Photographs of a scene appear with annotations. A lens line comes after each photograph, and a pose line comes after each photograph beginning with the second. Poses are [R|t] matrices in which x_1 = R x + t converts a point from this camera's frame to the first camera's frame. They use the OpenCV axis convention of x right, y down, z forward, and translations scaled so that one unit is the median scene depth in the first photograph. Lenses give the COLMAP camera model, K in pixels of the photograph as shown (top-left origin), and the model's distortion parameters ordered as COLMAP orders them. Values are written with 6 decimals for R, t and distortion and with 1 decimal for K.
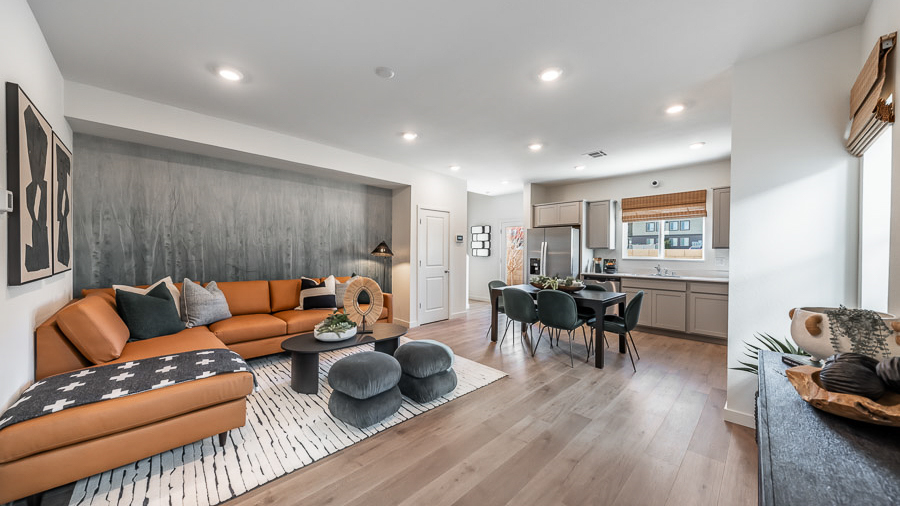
lens RADIAL K [[310.2, 0, 447.7], [0, 310.2, 255.2], [0, 0, 1]] dist [0.002197, 0.000030]
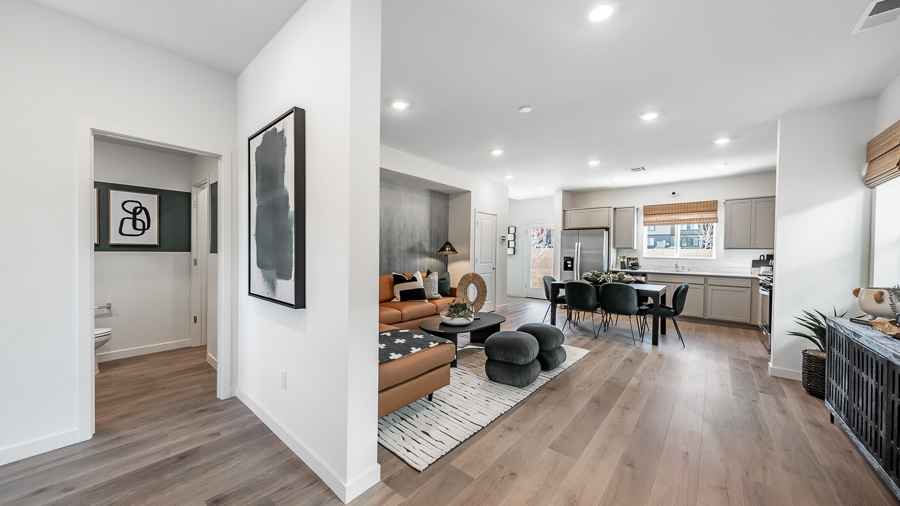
lens RADIAL K [[312.0, 0, 444.5], [0, 312.0, 256.0], [0, 0, 1]] dist [0.000996, -0.000099]
pose [[0.996566, 0.003206, 0.082737, -0.290320], [-0.003951, 0.999953, 0.008838, -0.000670], [-0.082705, -0.009135, 0.996532, -0.109423]]
